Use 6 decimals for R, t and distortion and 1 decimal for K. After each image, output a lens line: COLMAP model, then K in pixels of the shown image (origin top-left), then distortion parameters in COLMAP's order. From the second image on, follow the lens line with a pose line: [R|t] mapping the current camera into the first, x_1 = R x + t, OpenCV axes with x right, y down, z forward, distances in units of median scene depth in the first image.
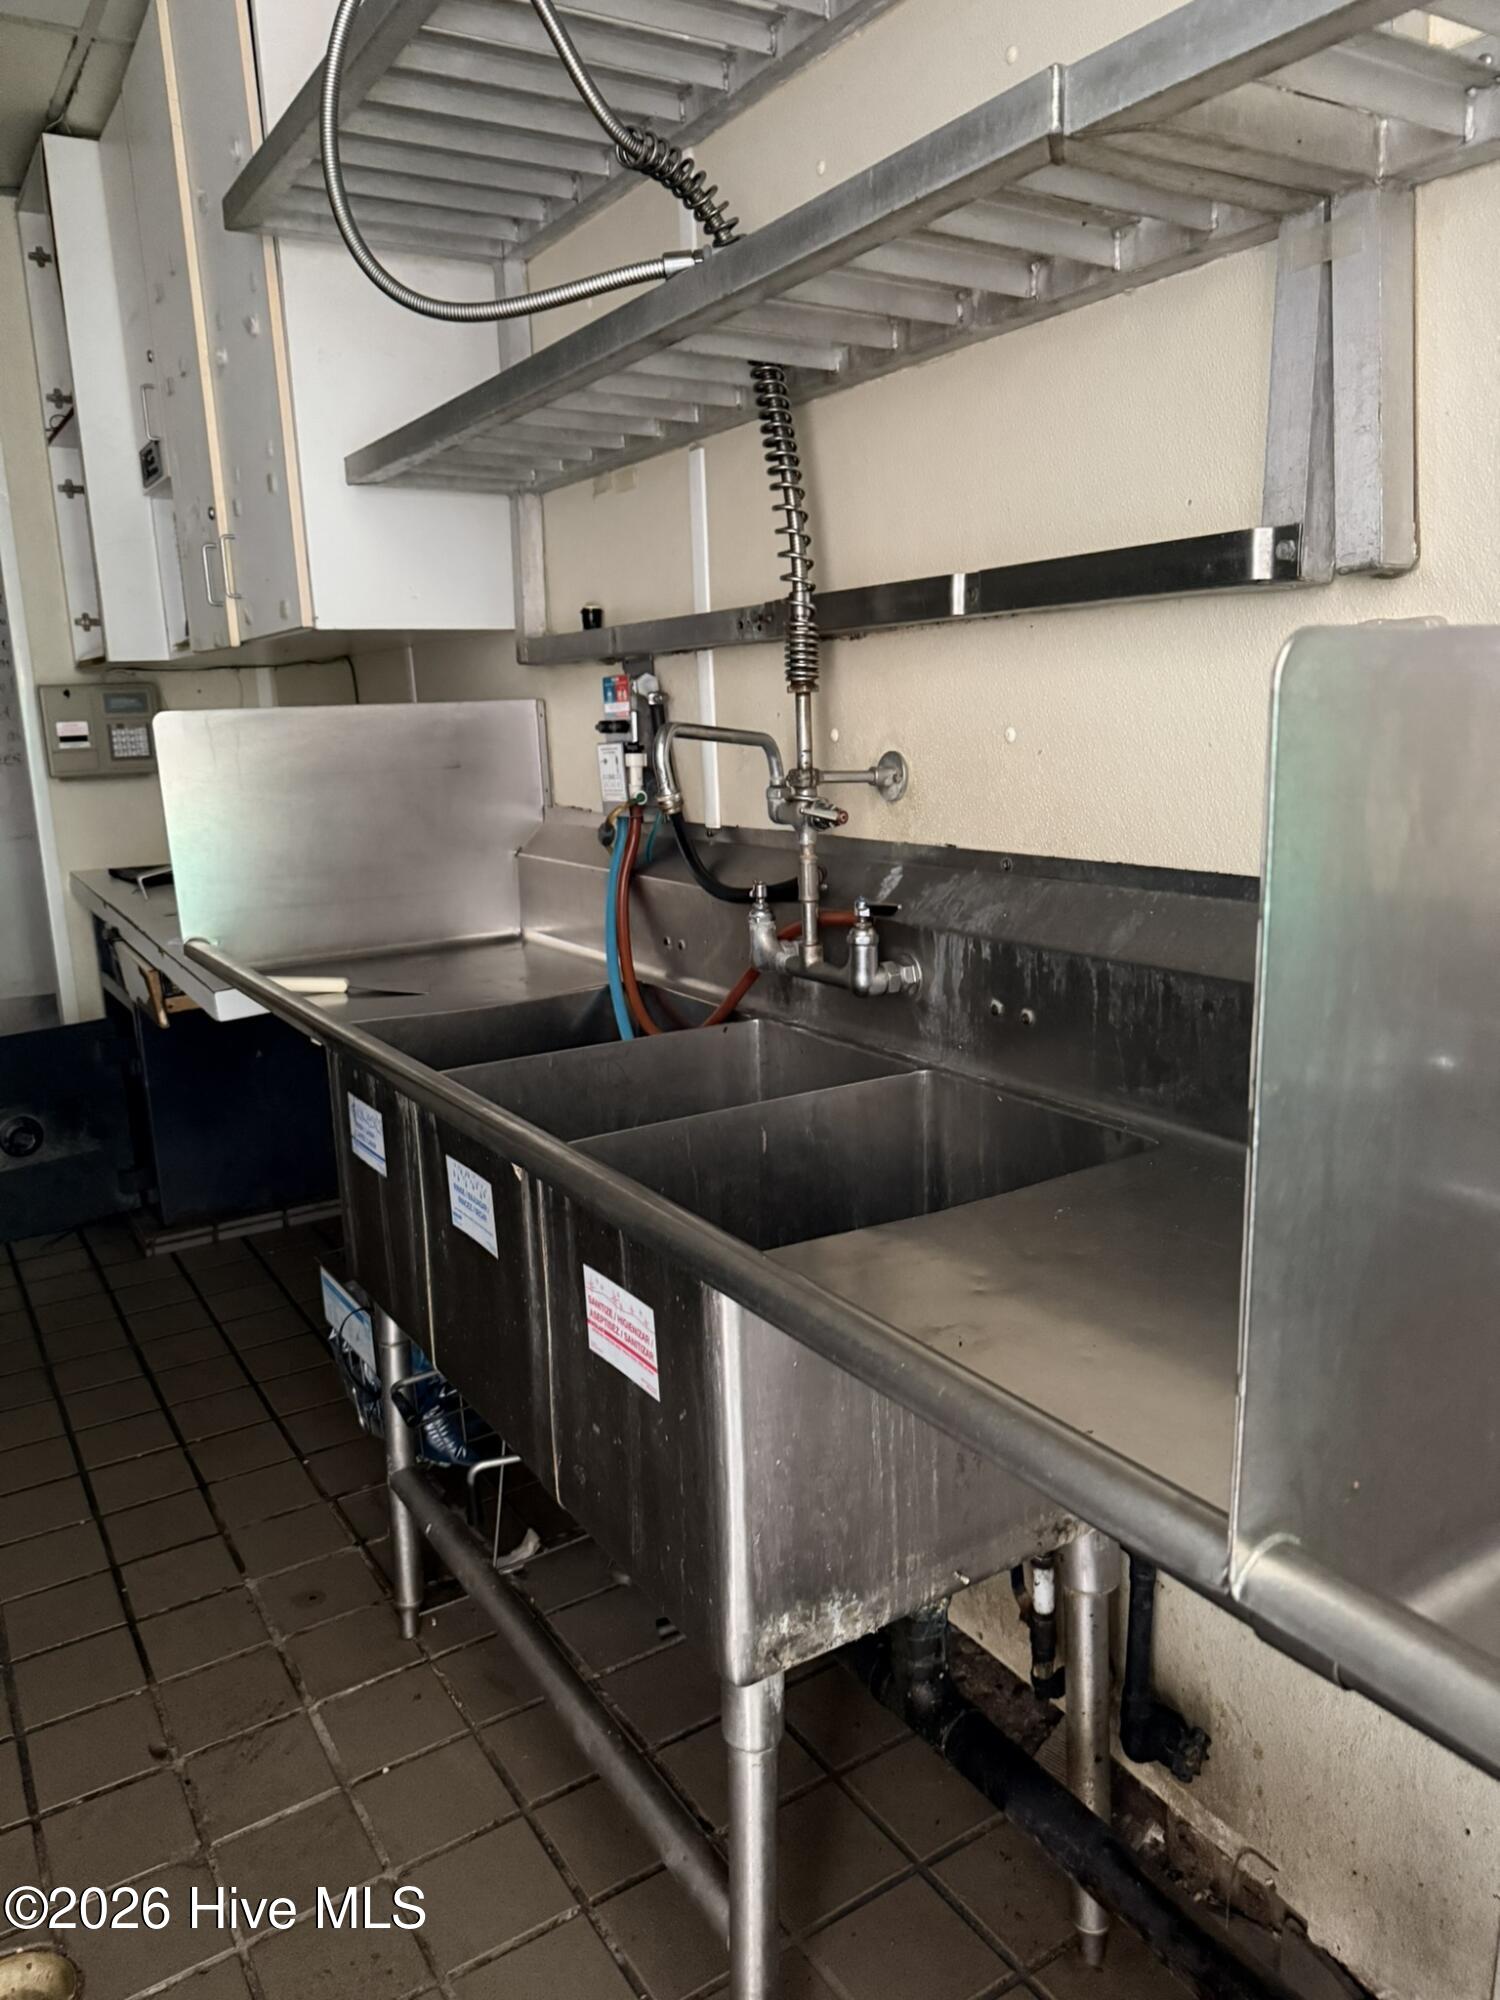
lens RADIAL K [[1405.2, 0, 802.9], [0, 1405.2, 1006.1], [0, 0, 1]] dist [0.035026, -0.048214]
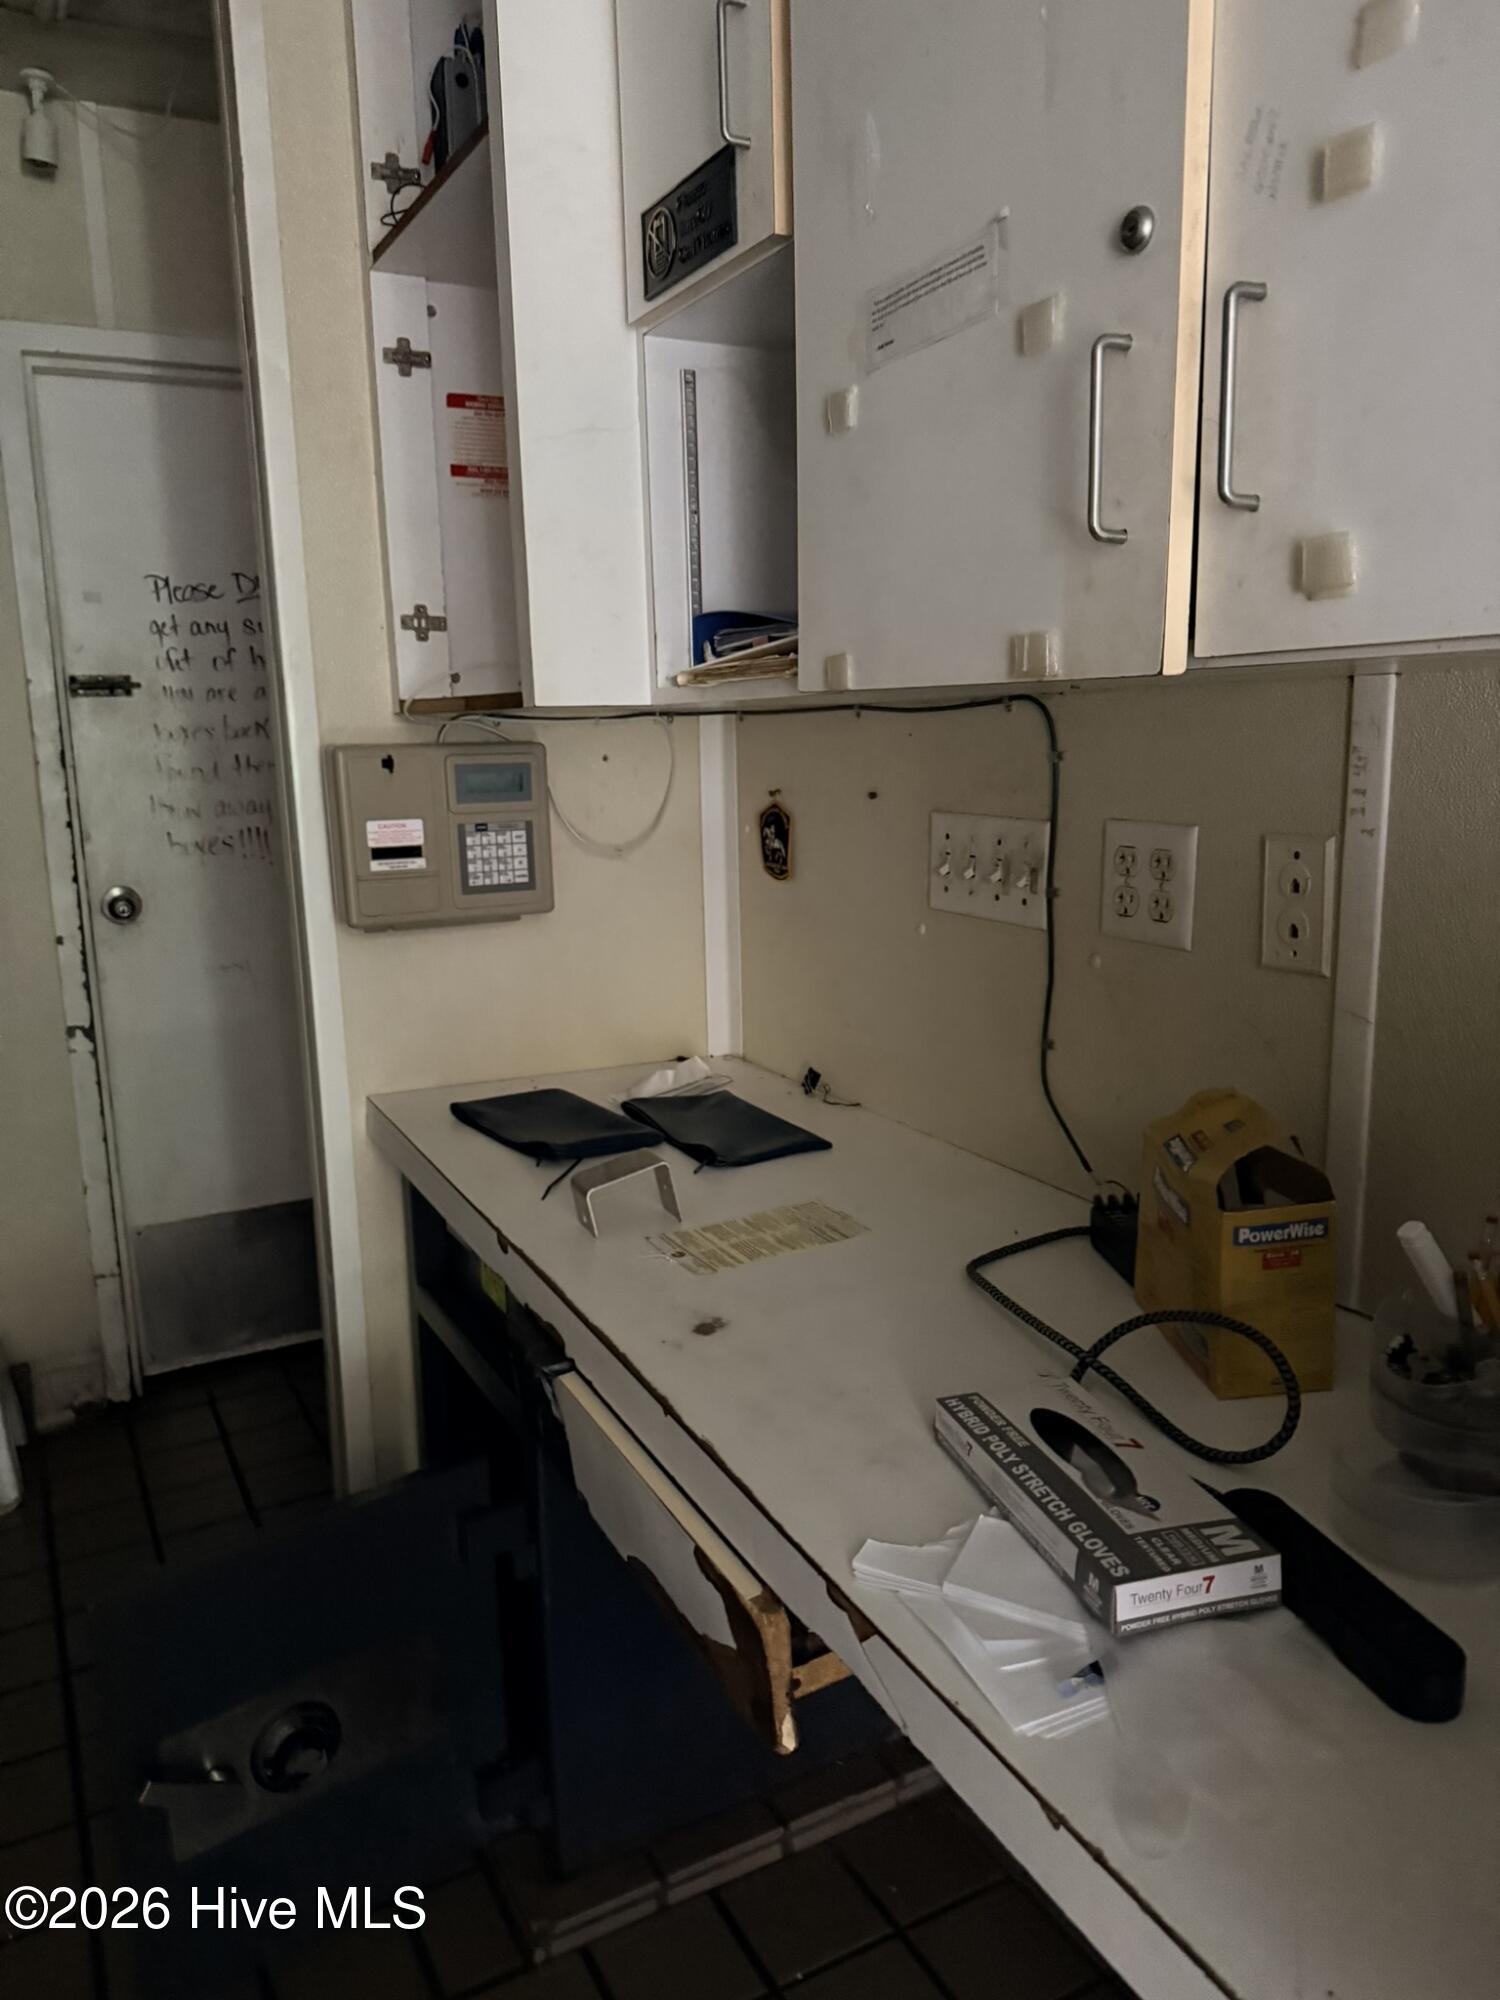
lens RADIAL K [[1405.2, 0, 802.9], [0, 1405.2, 1006.1], [0, 0, 1]] dist [0.035026, -0.048214]
pose [[0.997780, 0.024354, -0.061986, -0.339199], [-0.025351, 0.999561, -0.015350, -0.130532], [0.061585, 0.016888, 0.997959, 0.508670]]
